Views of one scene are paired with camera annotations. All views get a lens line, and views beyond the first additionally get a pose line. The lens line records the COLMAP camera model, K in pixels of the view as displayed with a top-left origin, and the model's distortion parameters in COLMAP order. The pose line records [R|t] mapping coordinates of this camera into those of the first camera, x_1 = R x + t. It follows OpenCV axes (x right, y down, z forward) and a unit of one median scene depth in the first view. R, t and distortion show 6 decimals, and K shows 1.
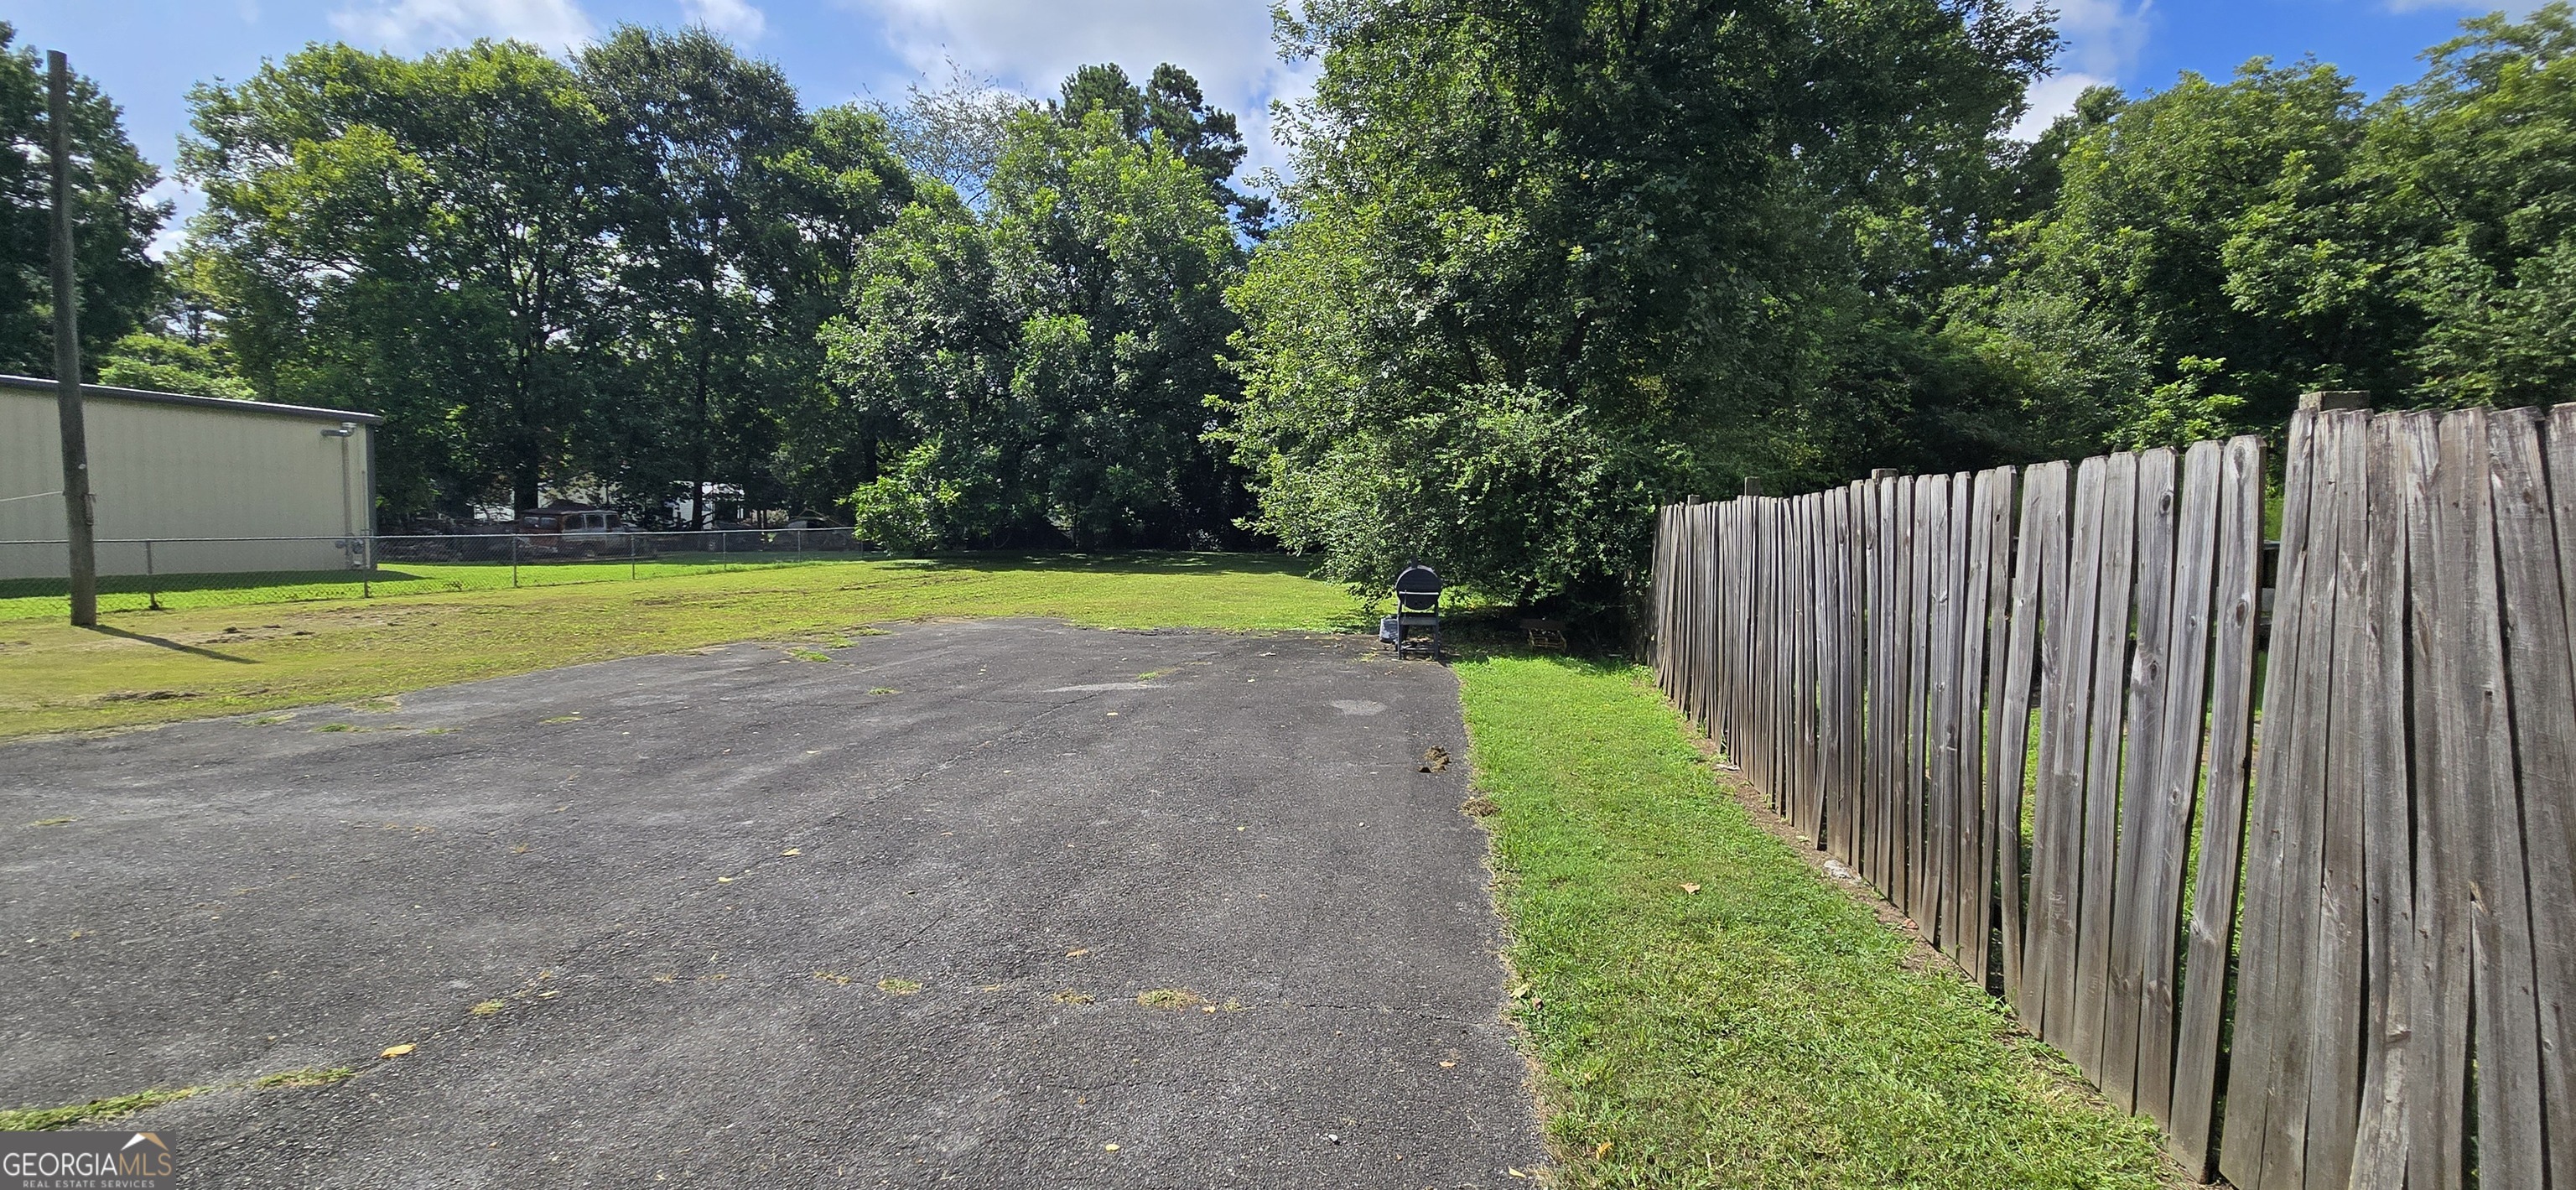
lens RADIAL K [[1072.6, 0, 1300.1], [0, 1072.6, 599.8], [0, 0, 1]] dist [0.002159, 0.000241]
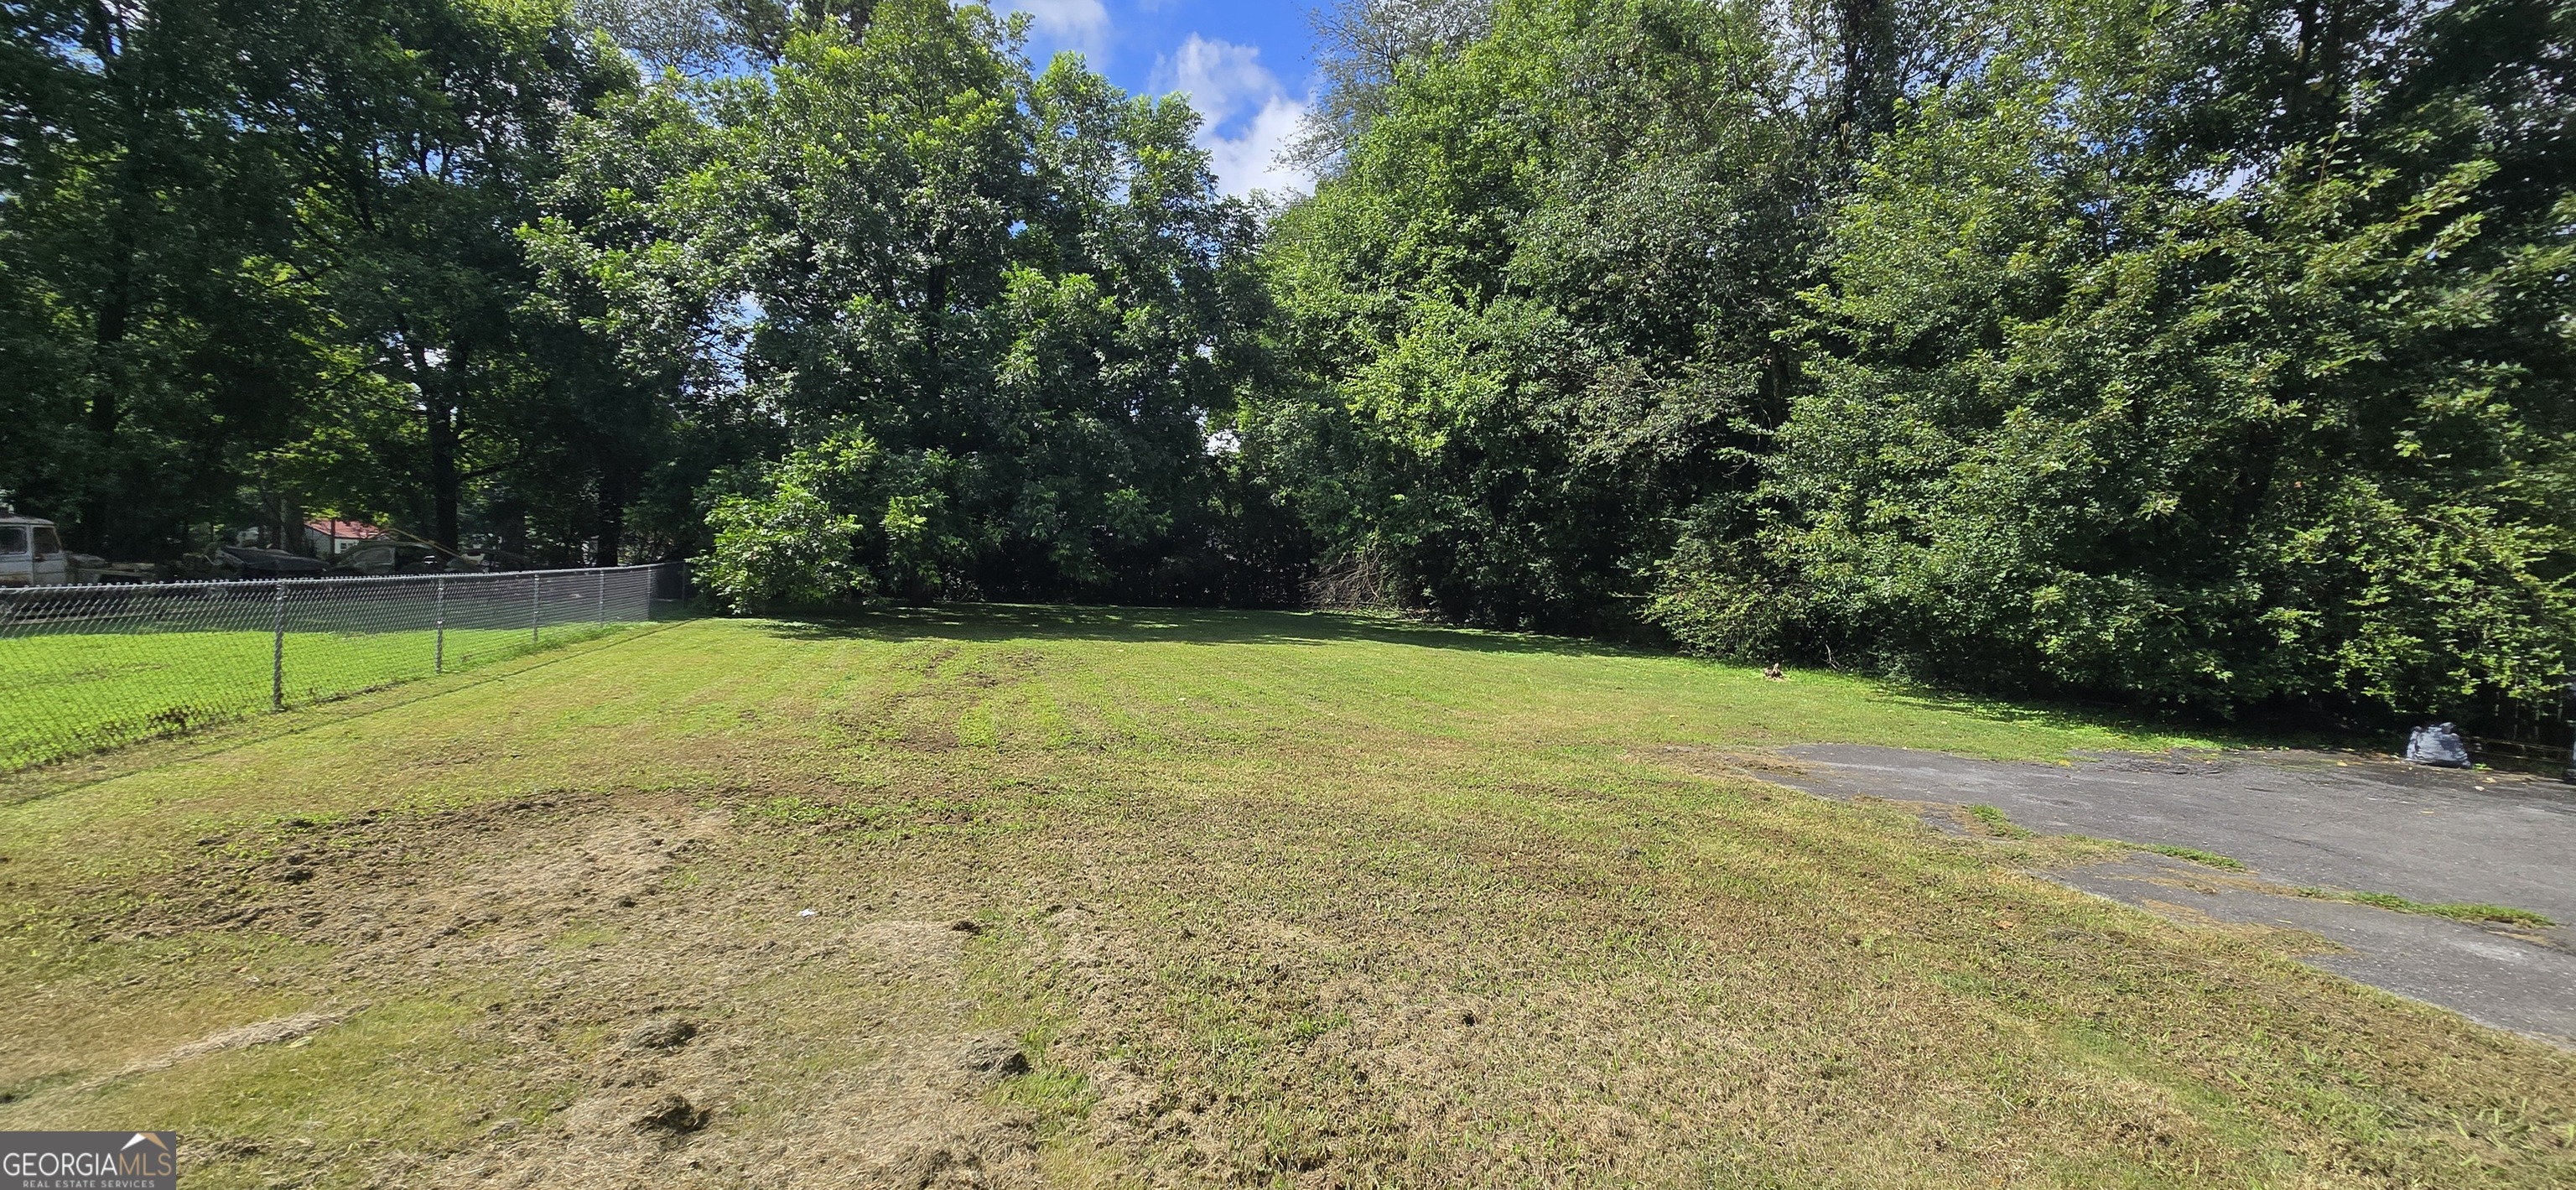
lens RADIAL K [[1072.8, 0, 1288.0], [0, 1072.8, 595.0], [0, 0, 1]] dist [0.001747, -0.000208]
pose [[0.855102, 0.010026, 0.518363, -0.453211], [0.014790, 0.998934, -0.043719, -0.021583], [-0.518248, 0.045051, 0.854043, 0.326961]]
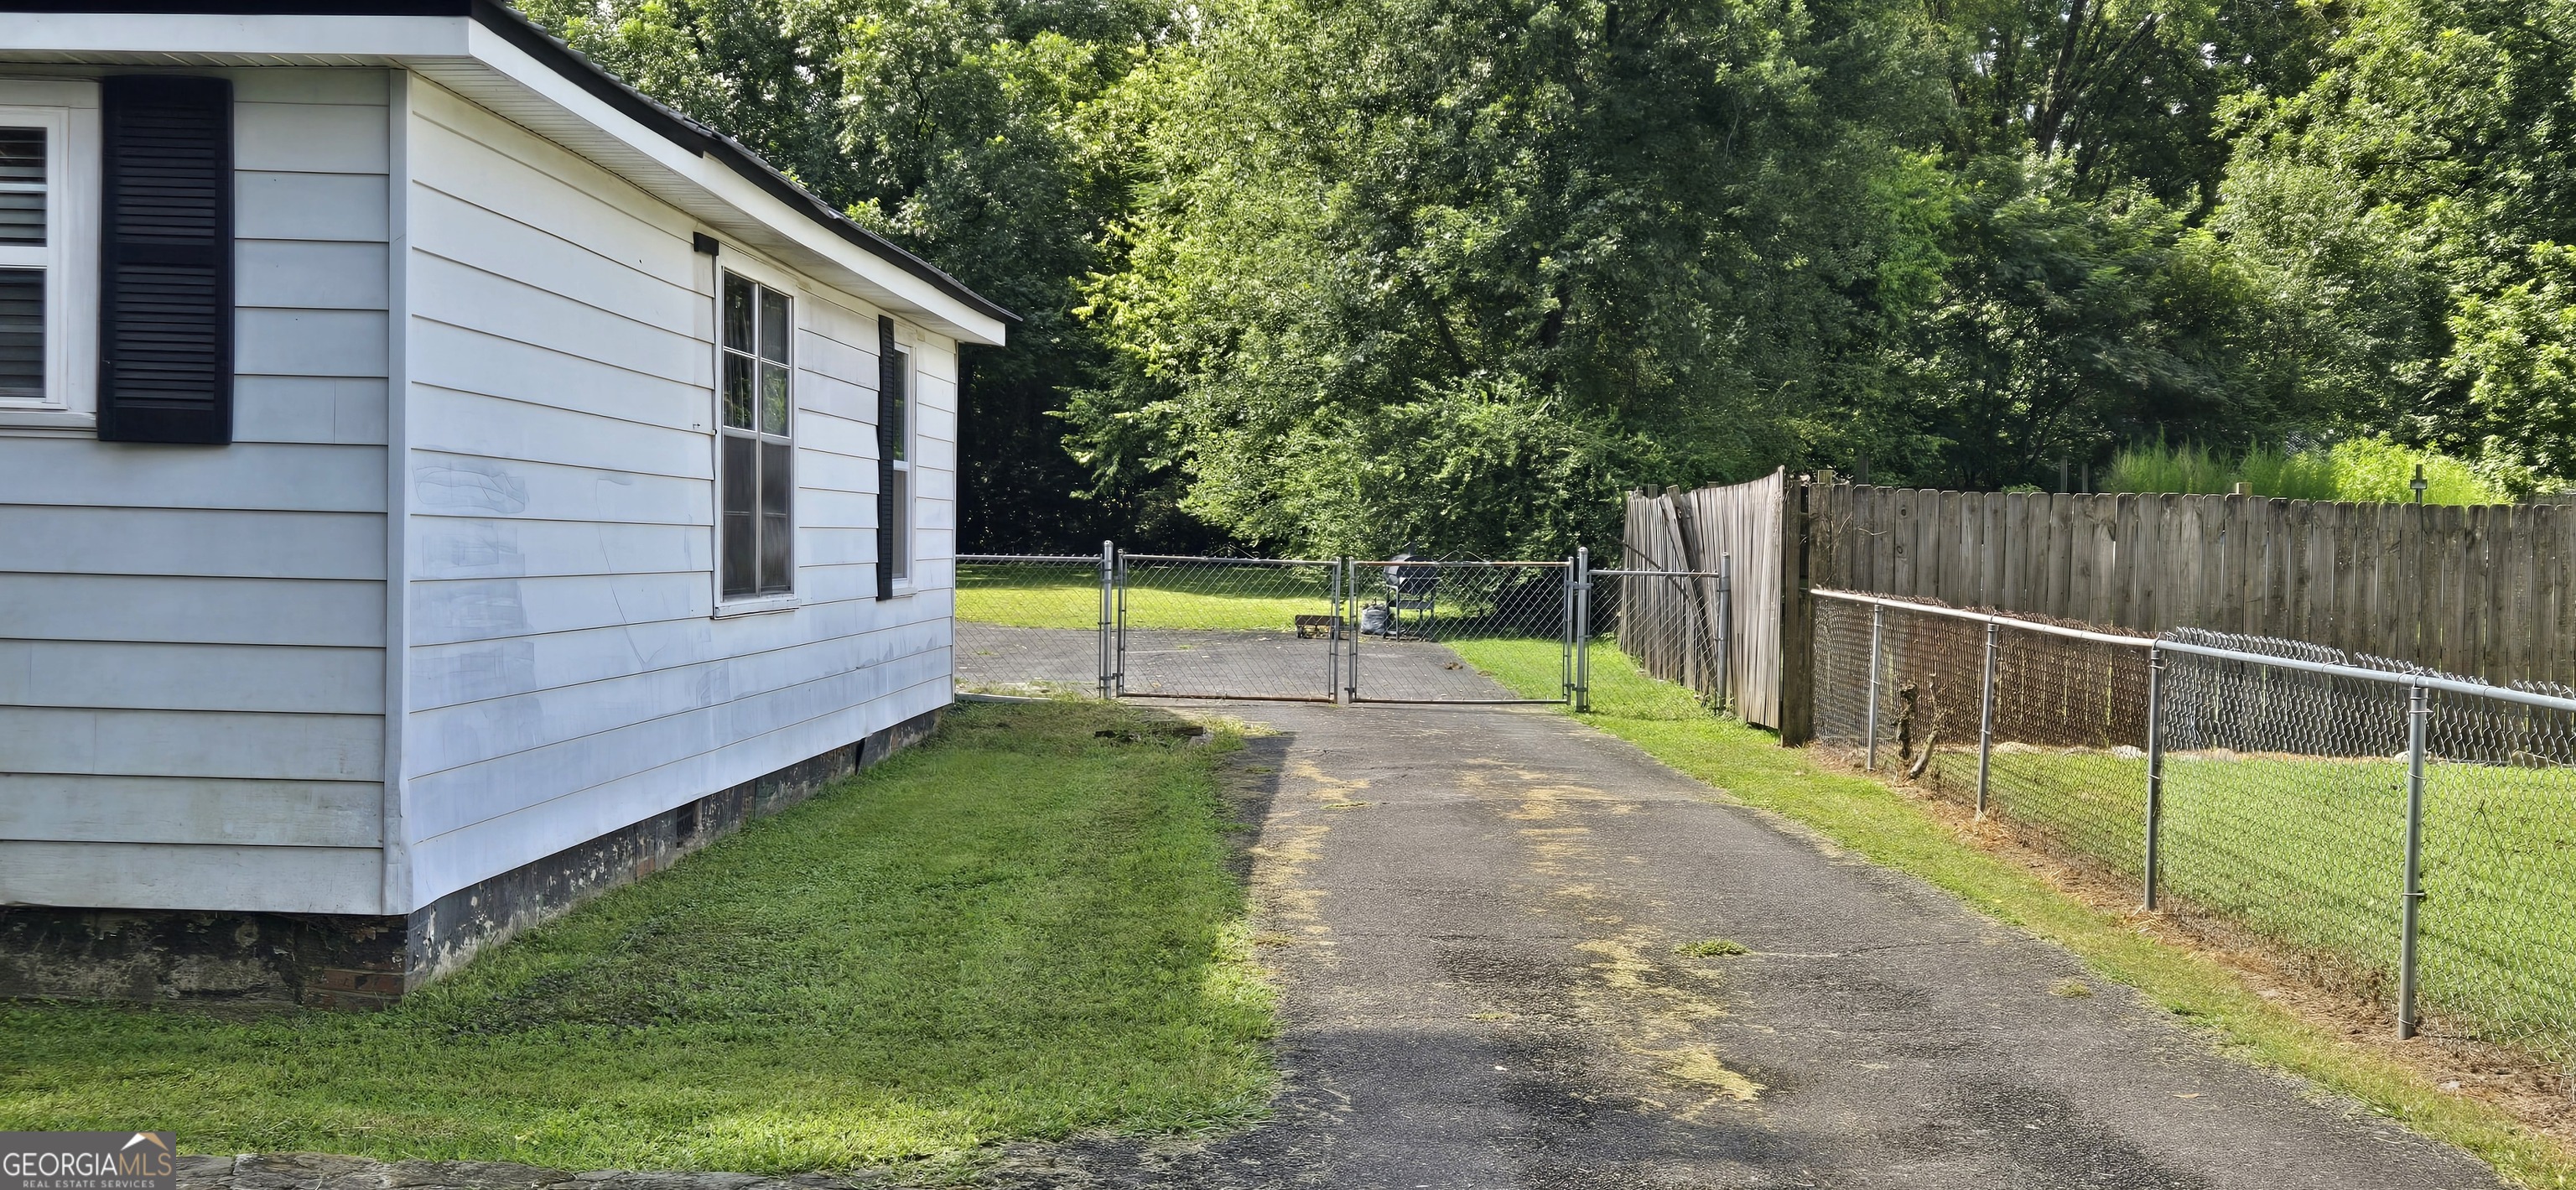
lens RADIAL K [[2979.6, 0, 1337.7], [0, 2979.6, 632.4], [0, 0, 1]] dist [0.069528, -0.007593]
pose [[0.988572, -0.007384, 0.150571, -0.155029], [0.011863, 0.999513, -0.028870, 0.050314], [-0.150284, 0.030326, 0.988178, -0.731982]]
